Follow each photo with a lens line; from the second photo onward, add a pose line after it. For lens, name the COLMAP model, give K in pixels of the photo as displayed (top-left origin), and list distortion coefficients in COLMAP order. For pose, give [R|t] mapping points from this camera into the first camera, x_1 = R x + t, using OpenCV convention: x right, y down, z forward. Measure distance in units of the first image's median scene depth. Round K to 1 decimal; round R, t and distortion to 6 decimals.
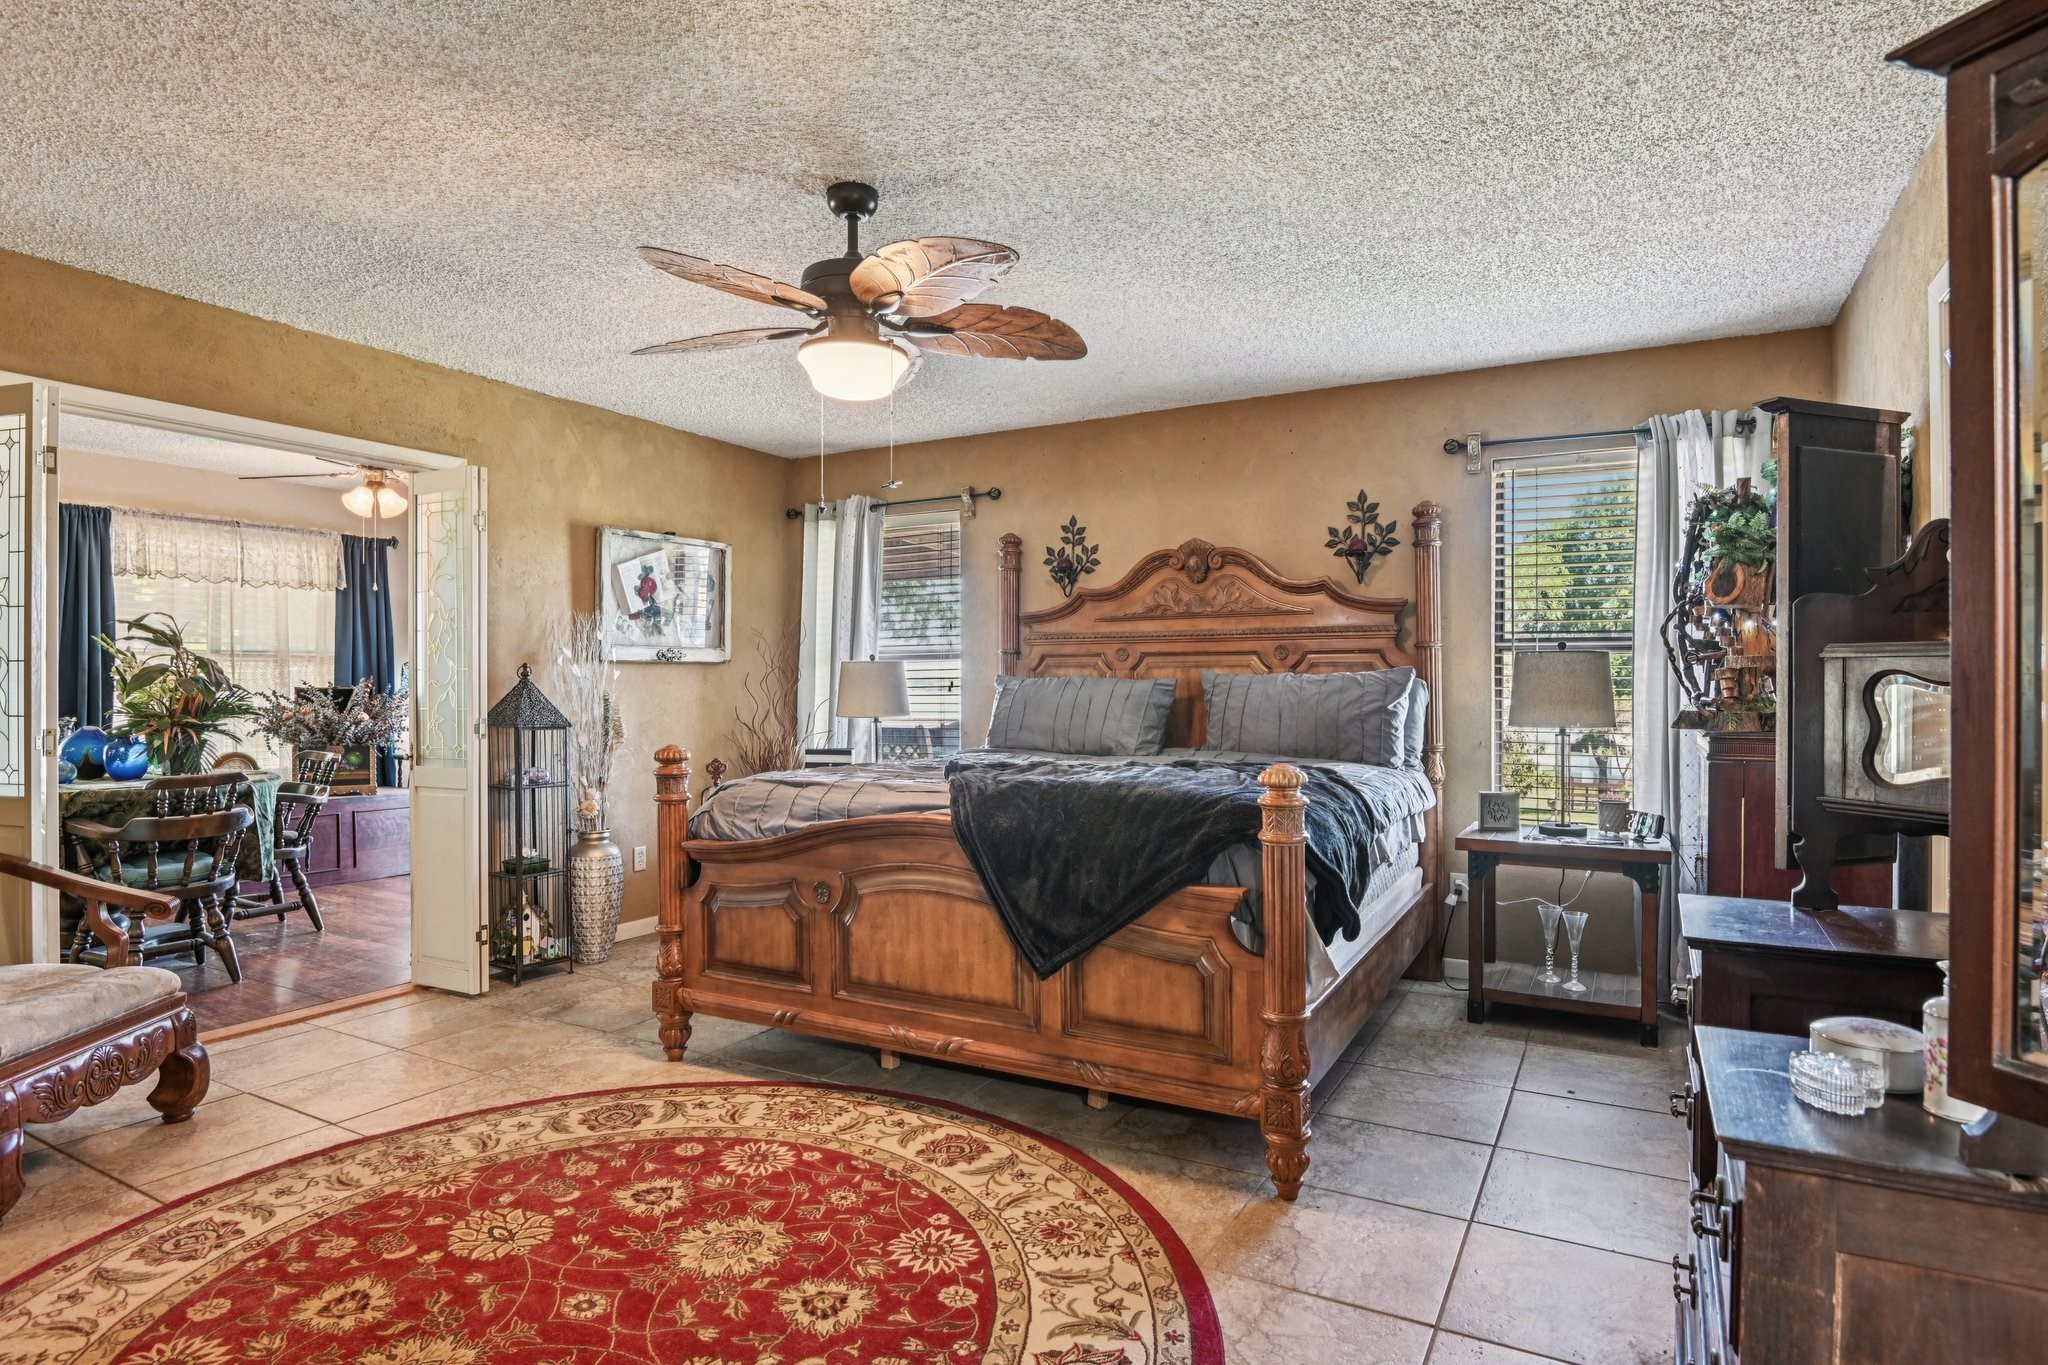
lens RADIAL K [[1089.8, 0, 1024.0], [0, 1089.8, 682.5], [0, 0, 1]] dist [-0.020433, -0.000067]
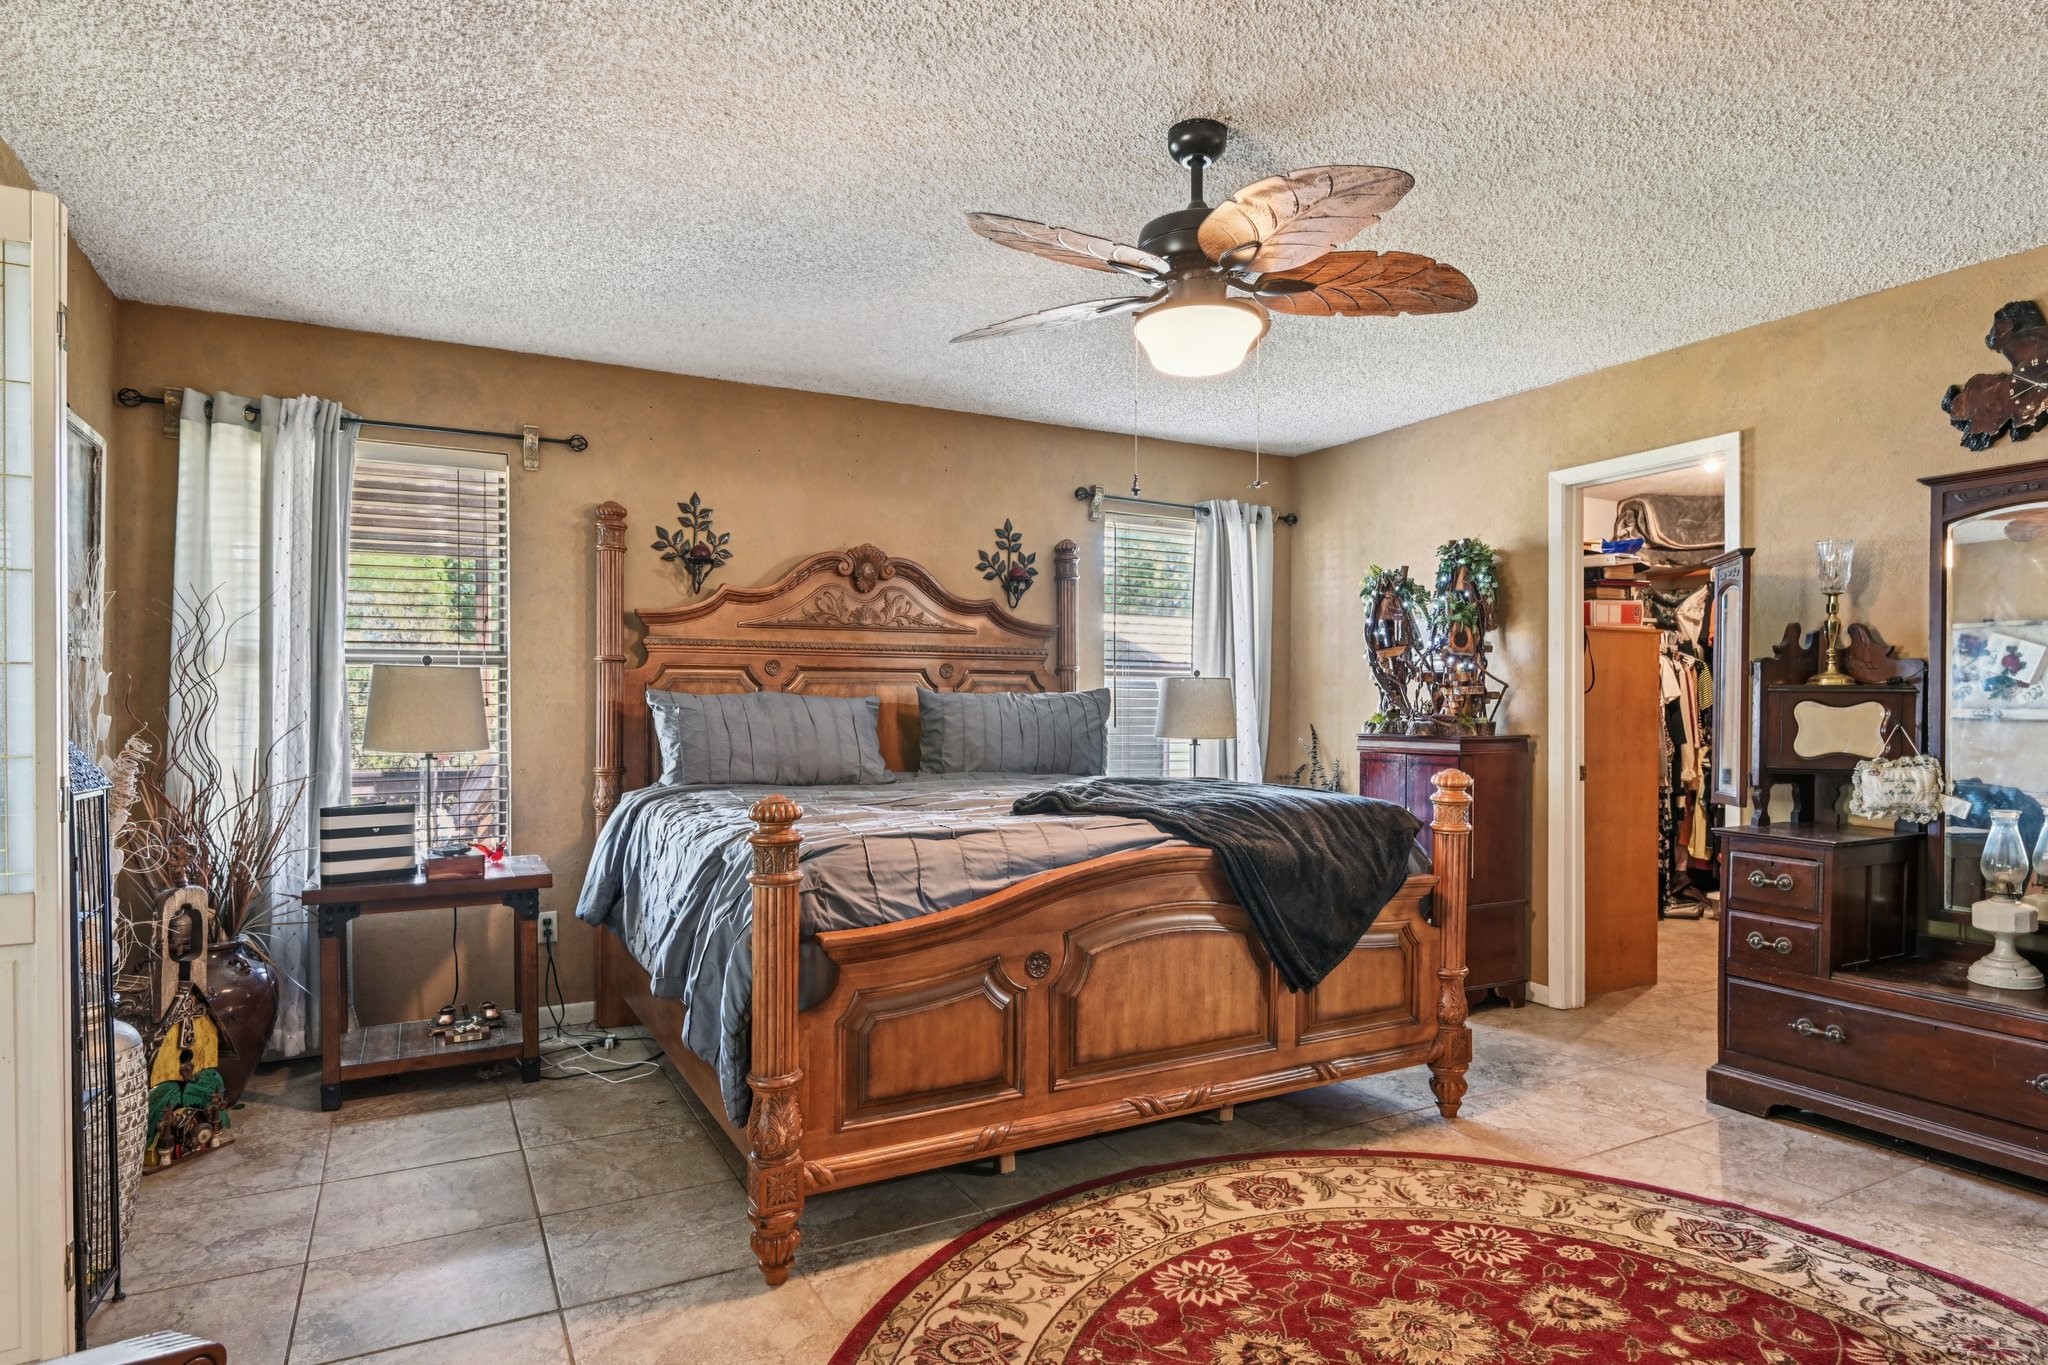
lens RADIAL K [[1154.6, 0, 1025.9], [0, 1154.6, 710.9], [0, 0, 1]] dist [-0.004972, -0.001511]
pose [[0.538718, -0.001234, 0.842485, -0.965121], [-0.006136, 0.999967, 0.005388, 0.003441], [-0.842464, -0.008072, 0.538693, 0.594529]]
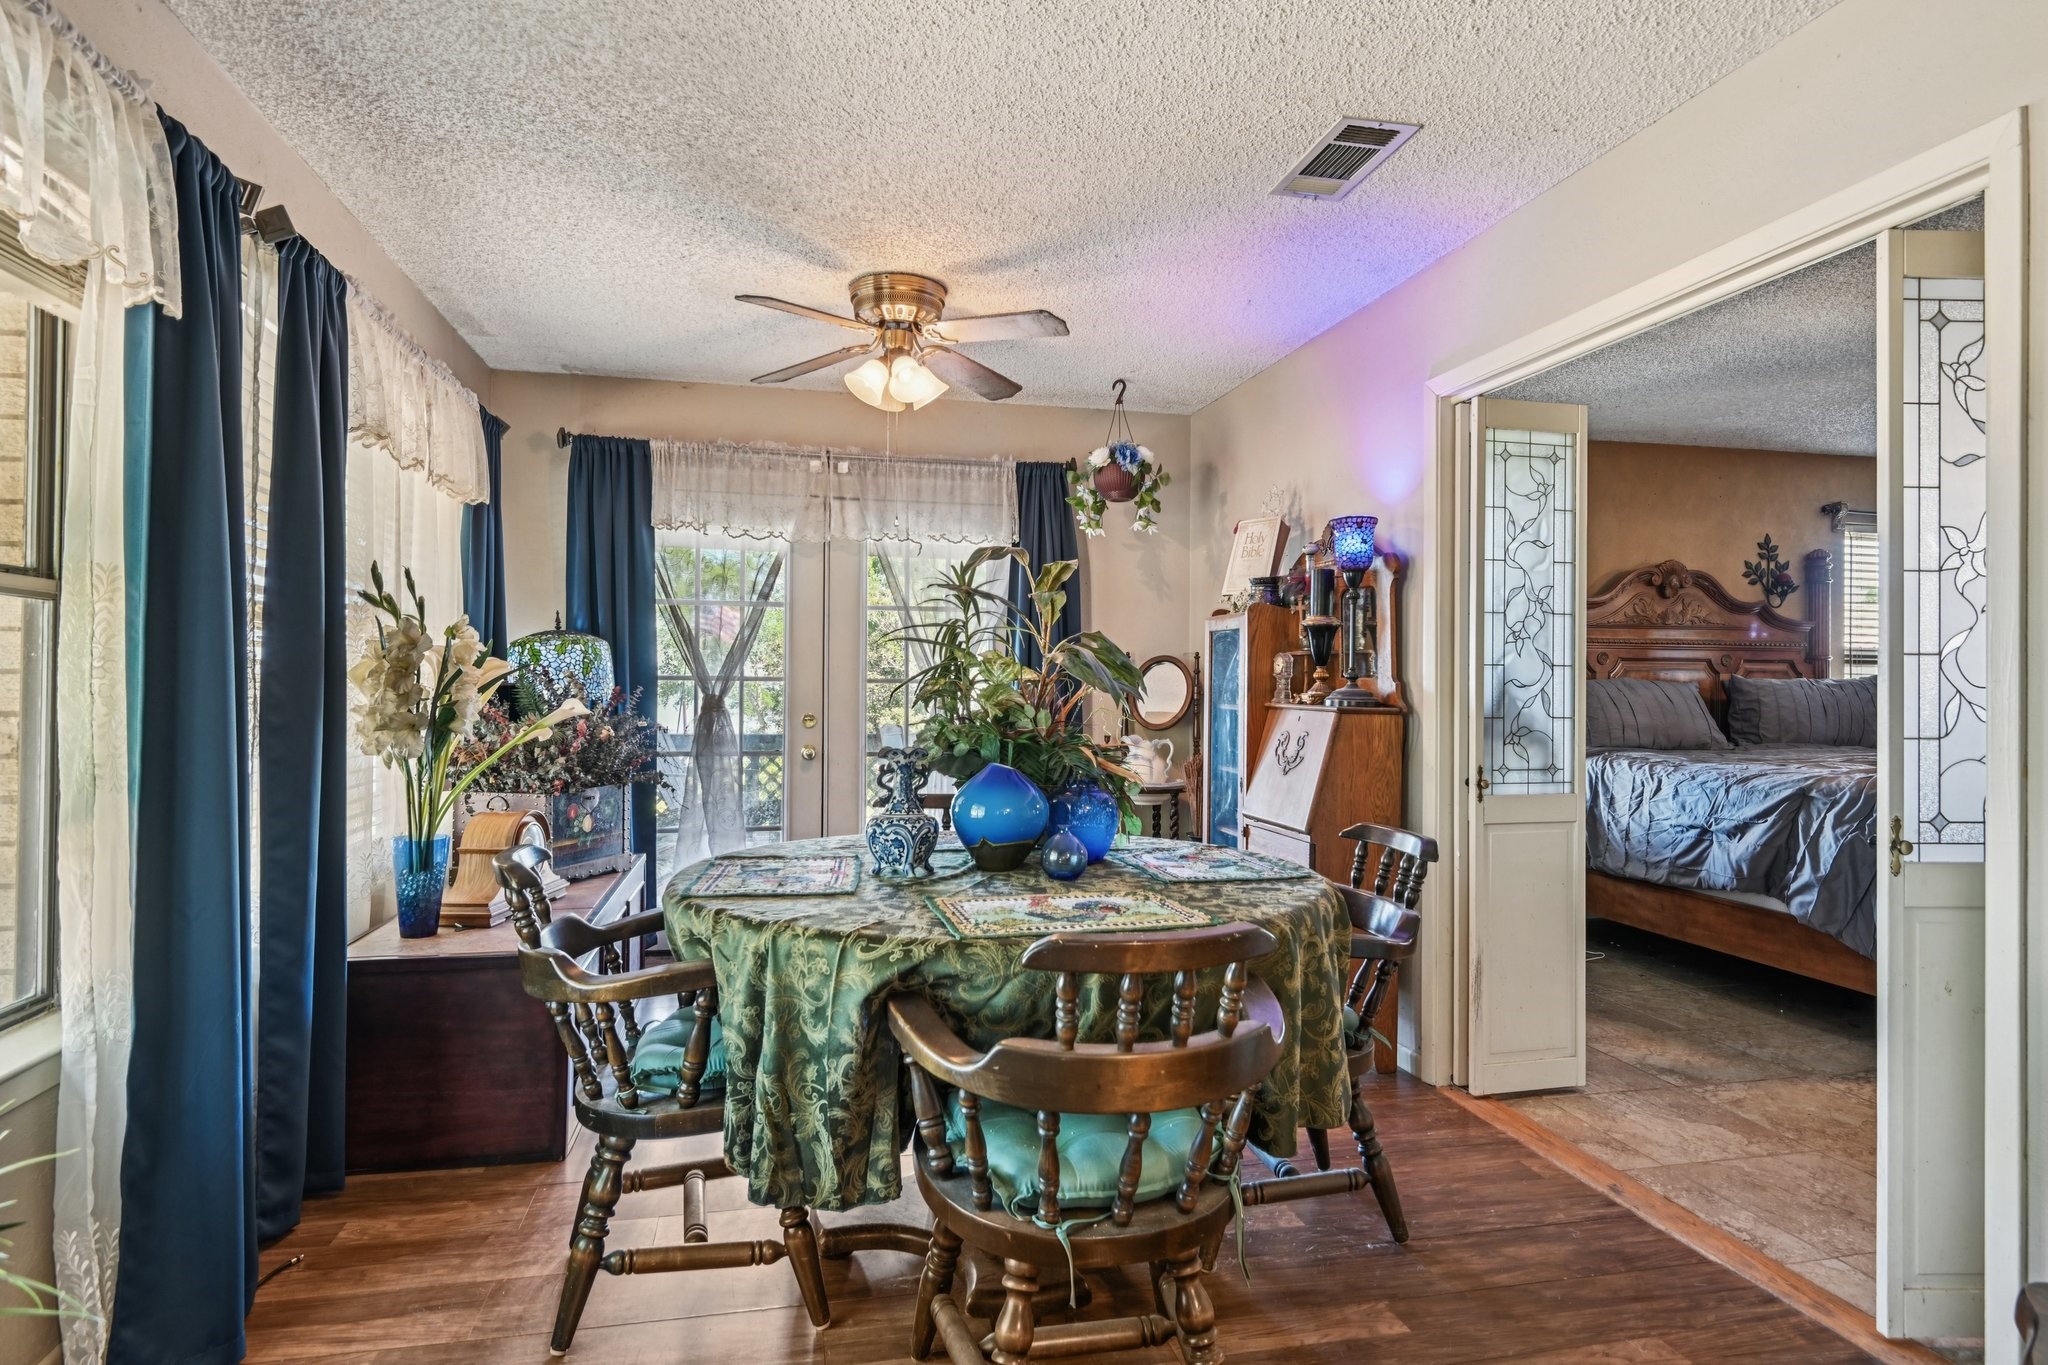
lens RADIAL K [[1125.9, 0, 1024.0], [0, 1125.9, 682.5], [0, 0, 1]] dist [0.002992, 0.000463]
pose [[0.742831, 0.006145, 0.669451, -1.881280], [-0.008829, 0.999961, 0.000618, 0.004005], [-0.669421, -0.006370, 0.742856, 0.937934]]
